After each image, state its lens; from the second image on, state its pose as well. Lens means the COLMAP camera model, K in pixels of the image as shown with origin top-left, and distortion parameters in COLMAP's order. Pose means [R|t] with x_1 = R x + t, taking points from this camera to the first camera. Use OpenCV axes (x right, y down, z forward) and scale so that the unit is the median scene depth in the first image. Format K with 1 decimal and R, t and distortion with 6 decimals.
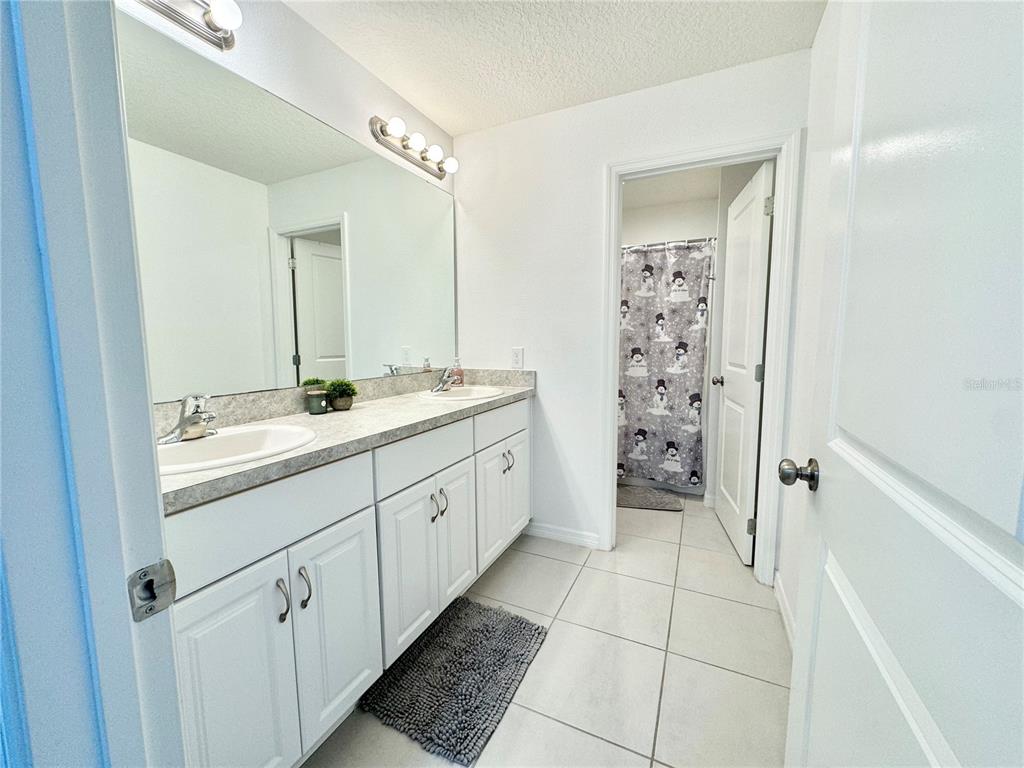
lens RADIAL K [[406.5, 0, 511.2], [0, 406.5, 384.8], [0, 0, 1]] dist [-0.001878, -0.000149]
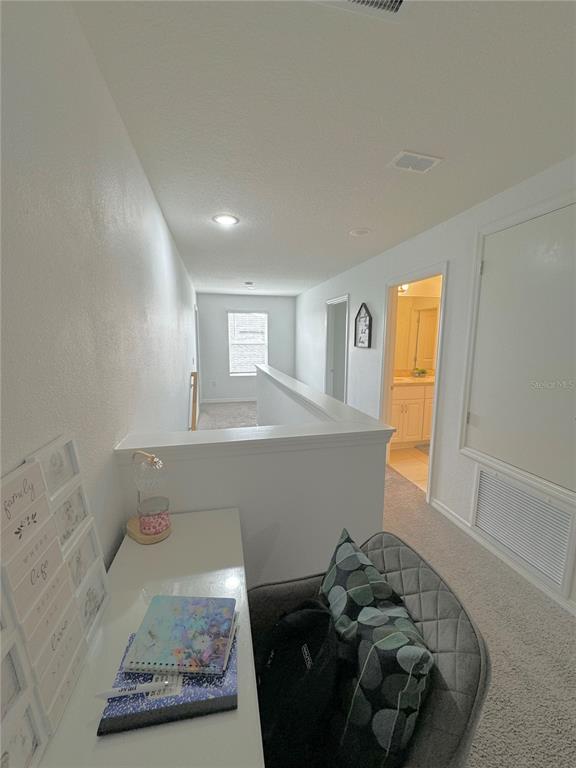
lens RADIAL K [[304.9, 0, 288.0], [0, 304.9, 384.0], [0, 0, 1]] dist [-0.001878, -0.000149]
pose [[0.619051, 0.119997, -0.776129, 0.937310], [-0.085484, 0.992682, 0.085295, -0.005954], [0.780685, 0.013545, 0.624778, -1.592127]]
